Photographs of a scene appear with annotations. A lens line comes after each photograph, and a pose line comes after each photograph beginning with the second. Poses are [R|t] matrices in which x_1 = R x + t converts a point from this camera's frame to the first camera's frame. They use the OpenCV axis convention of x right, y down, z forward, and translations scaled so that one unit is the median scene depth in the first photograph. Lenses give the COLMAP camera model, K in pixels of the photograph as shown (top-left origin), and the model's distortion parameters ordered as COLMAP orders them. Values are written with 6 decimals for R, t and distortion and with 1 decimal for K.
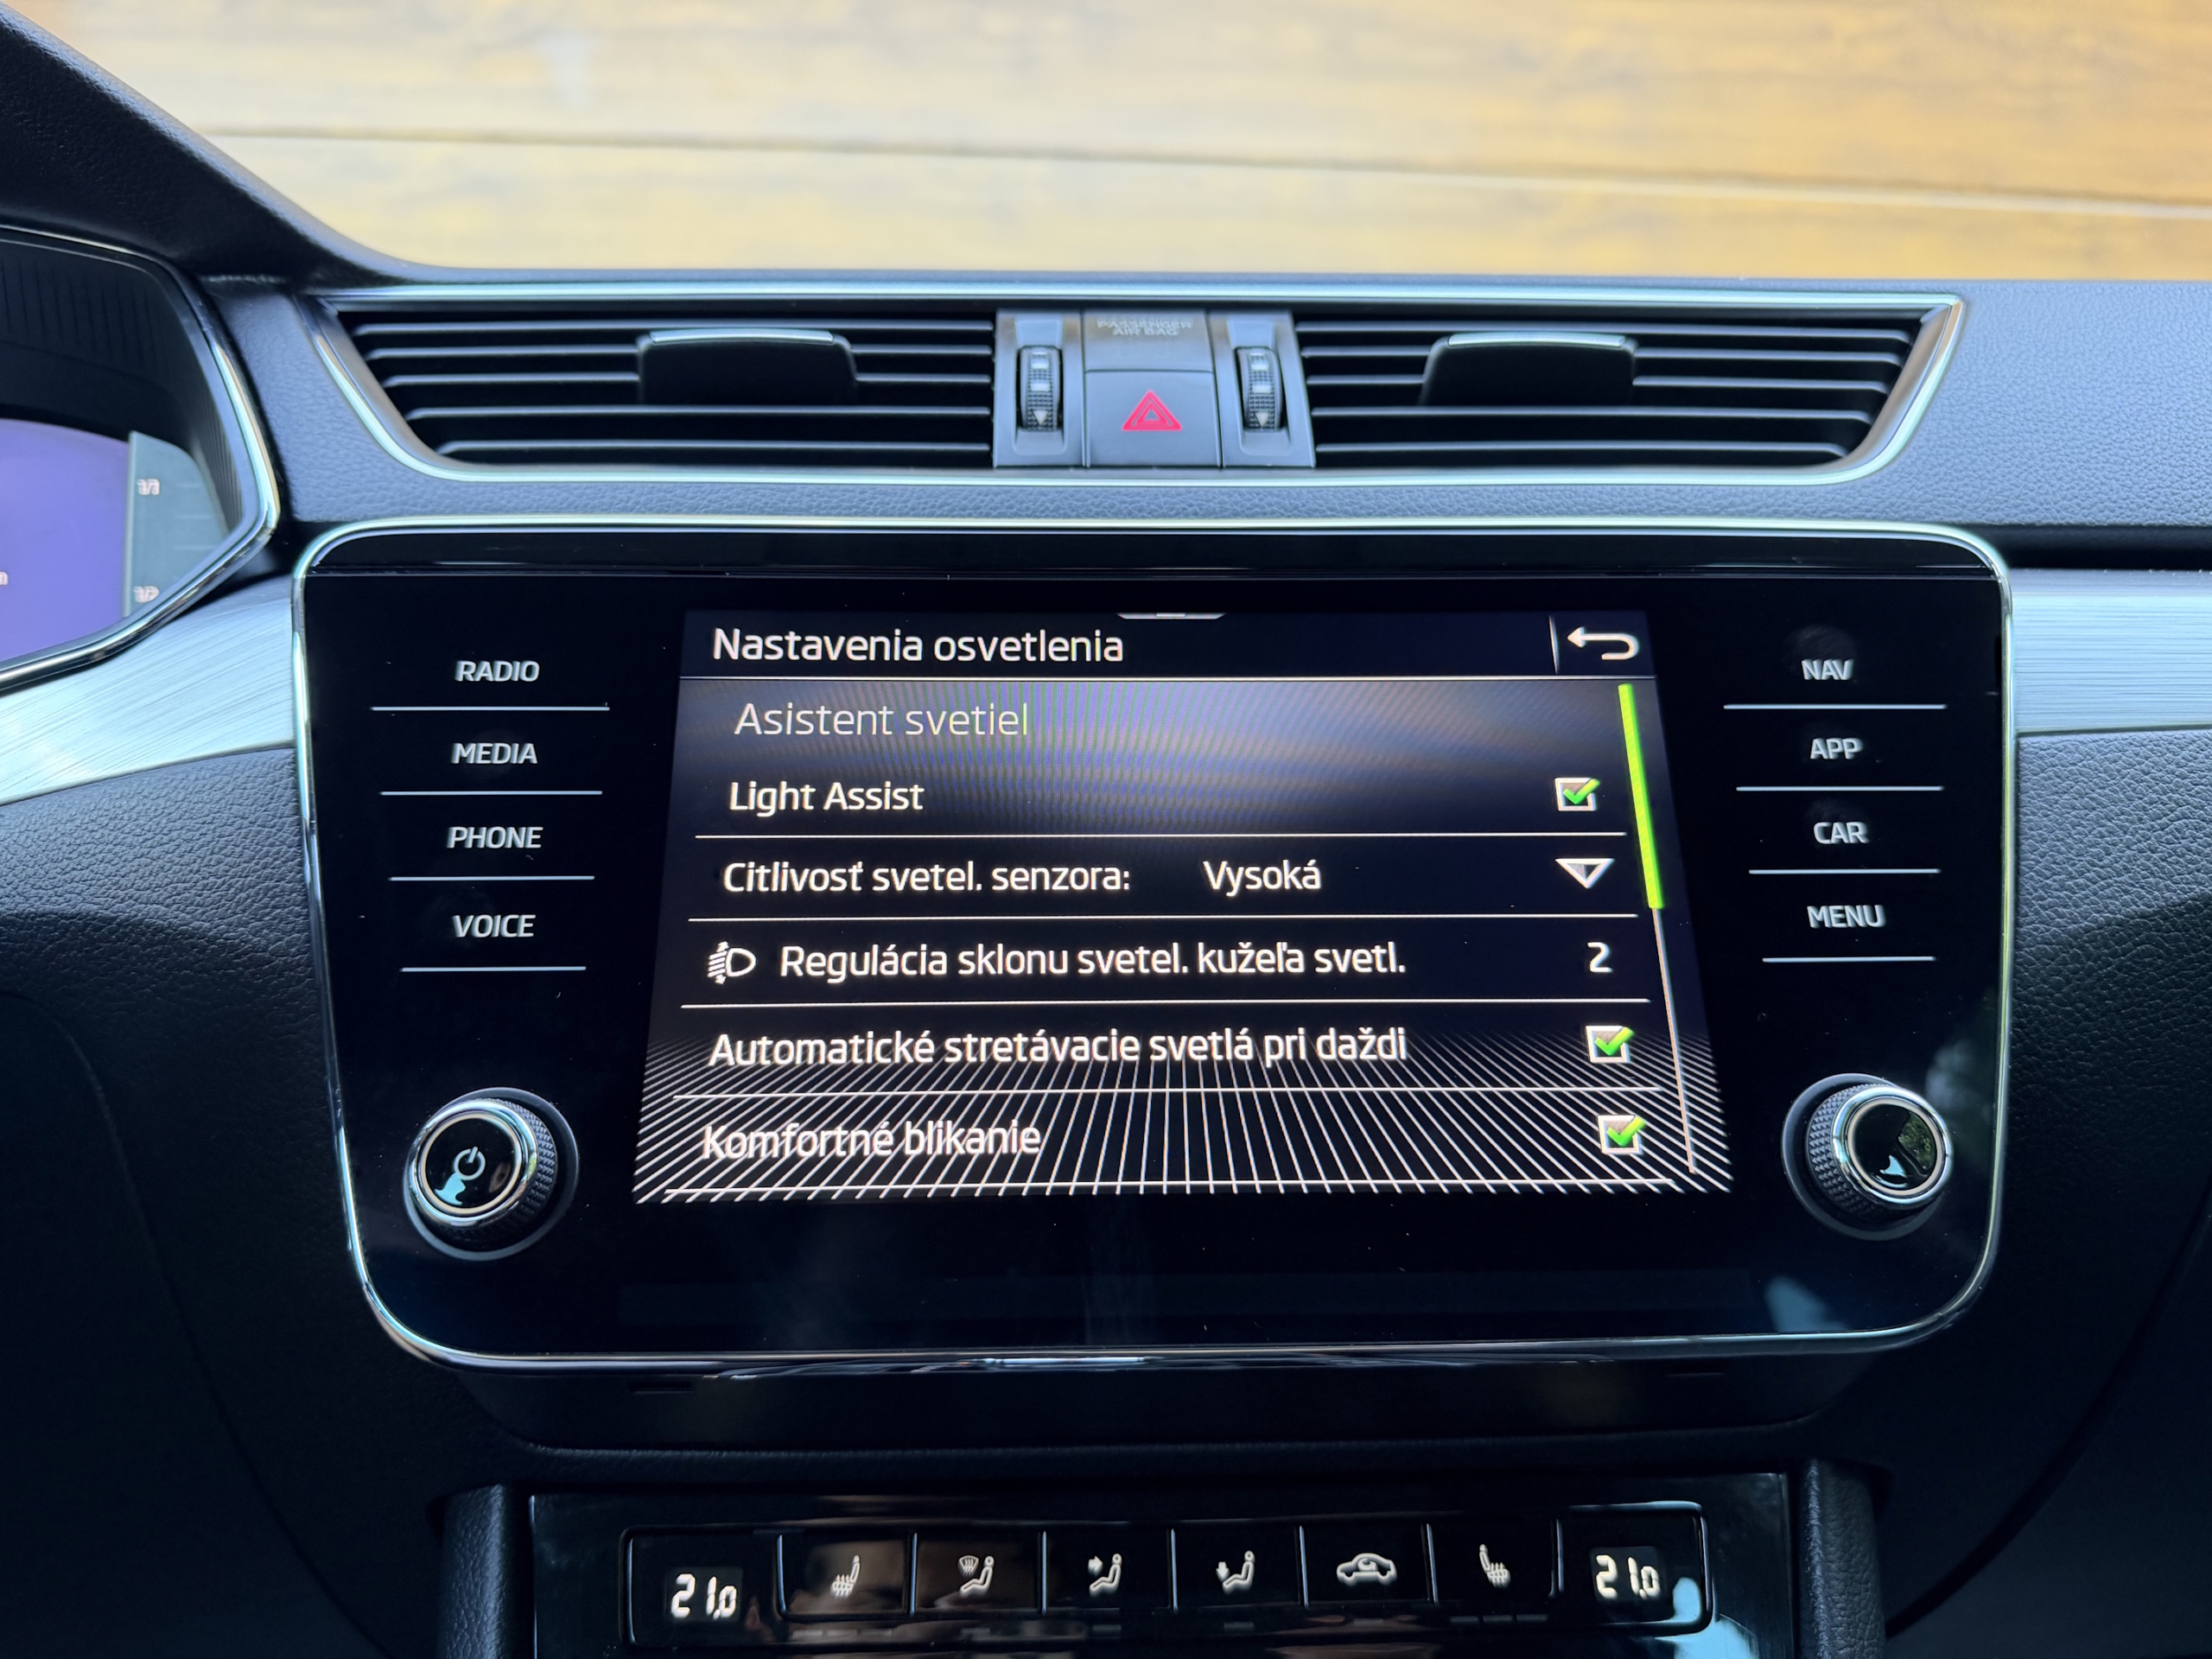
lens RADIAL K [[1628.8, 0, 1105.0], [0, 1628.8, 831.9], [0, 0, 1]] dist [-0.033917, -0.004035]
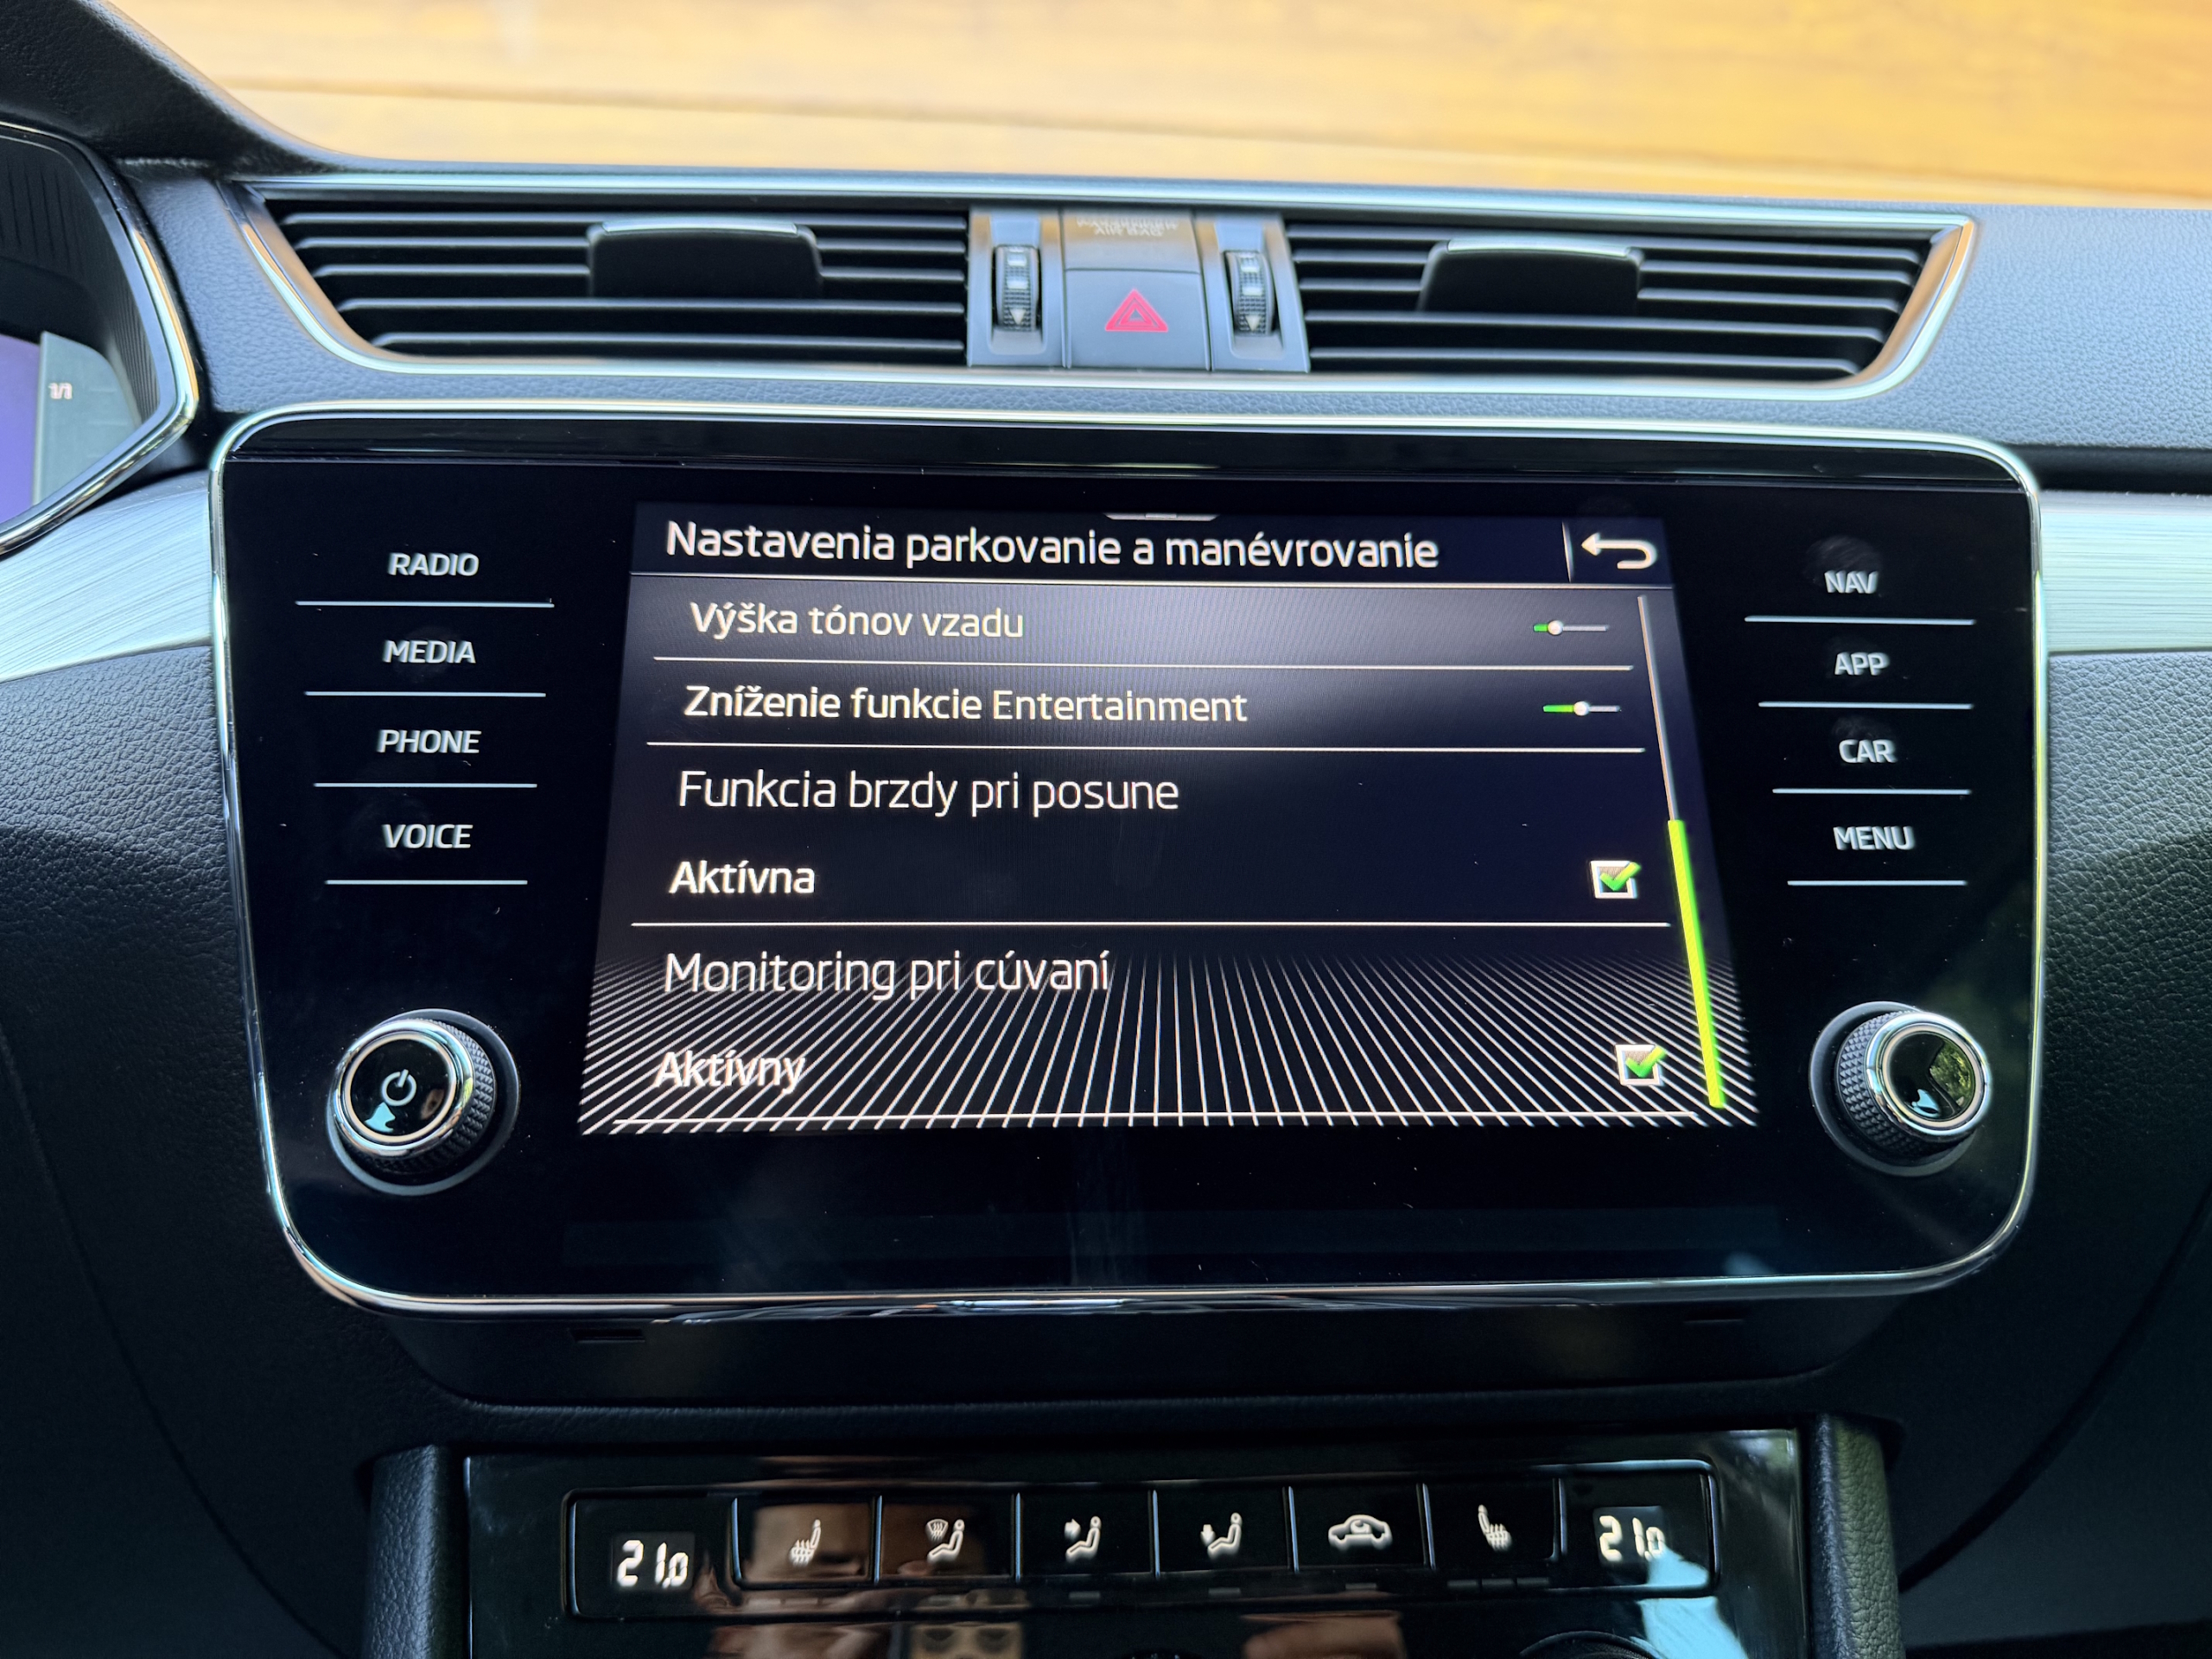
lens RADIAL K [[1639.9, 0, 1102.6], [0, 1639.9, 831.0], [0, 0, 1]] dist [-0.049202, 0.014806]
pose [[0.999539, 0.007036, 0.029526, -0.019525], [-0.007288, 0.999938, 0.008437, 0.040734], [-0.029465, -0.008648, 0.999528, 0.060491]]
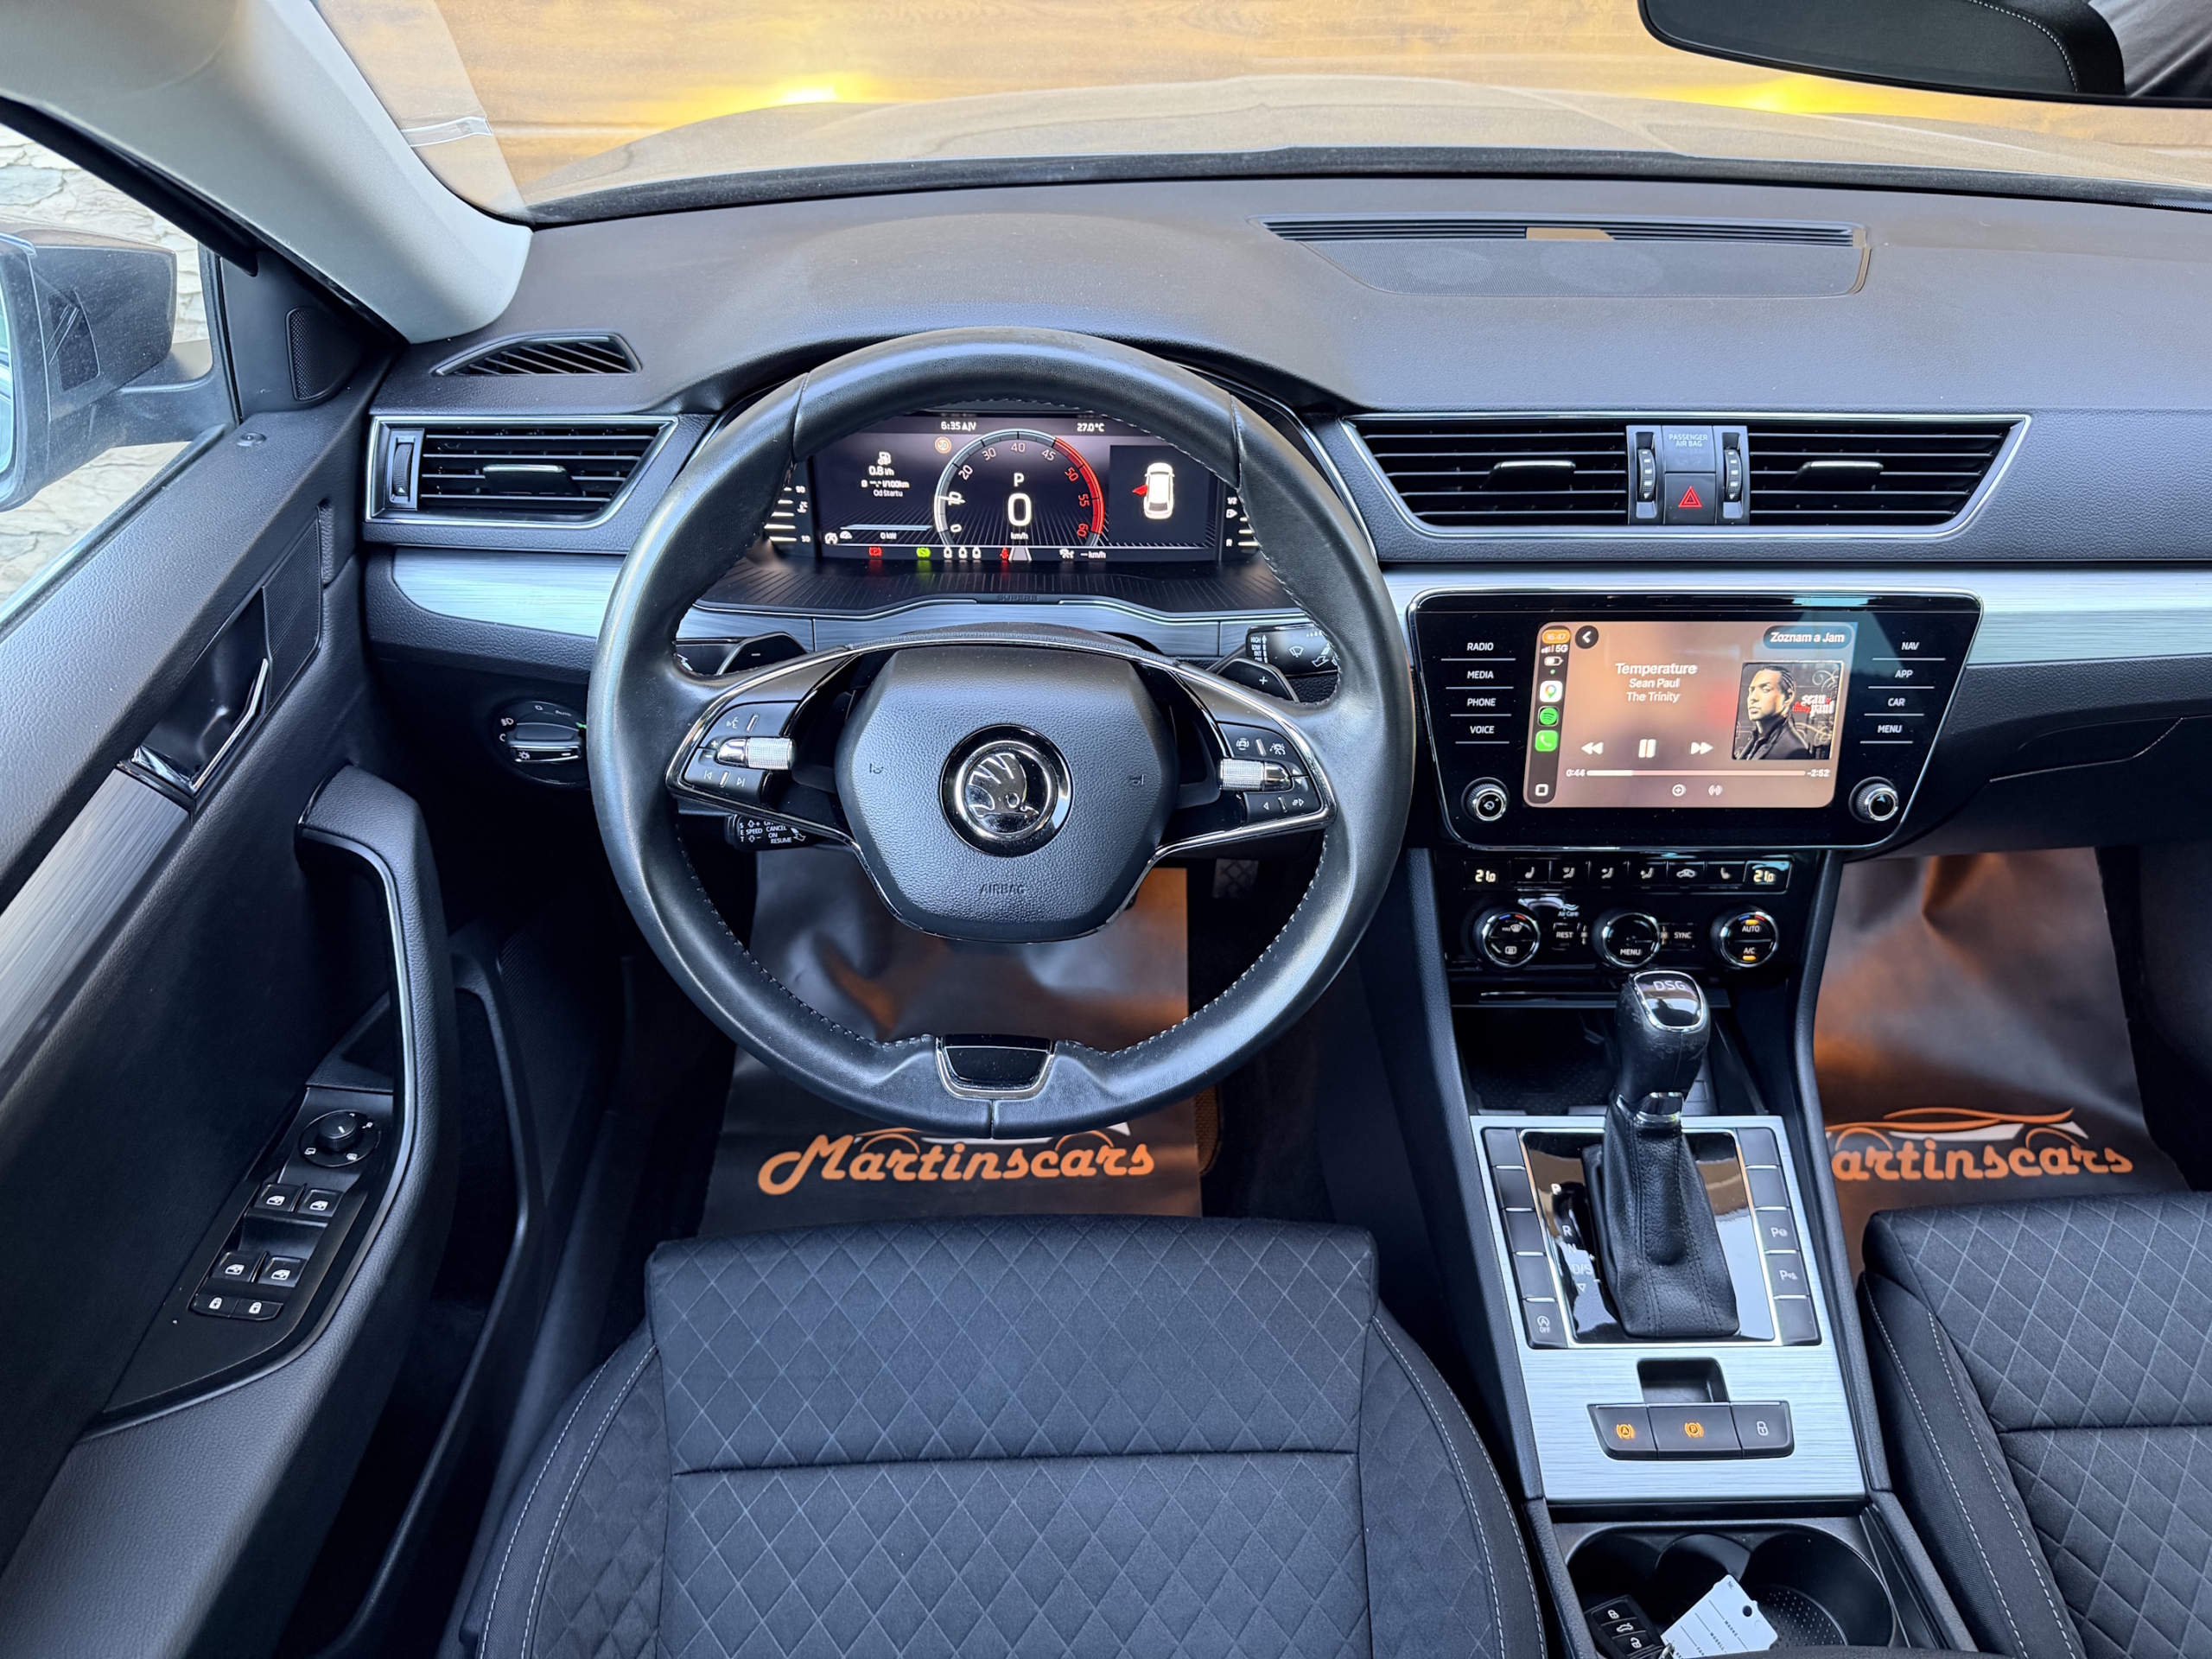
lens RADIAL K [[1566.6, 0, 1103.5], [0, 1566.6, 842.4], [0, 0, 1]] dist [0.114736, -0.198211]
pose [[0.999754, 0.022017, 0.002635, -1.073260], [-0.019282, 0.804484, 0.593661, -1.551904], [0.010951, -0.593566, 0.804711, -1.651710]]
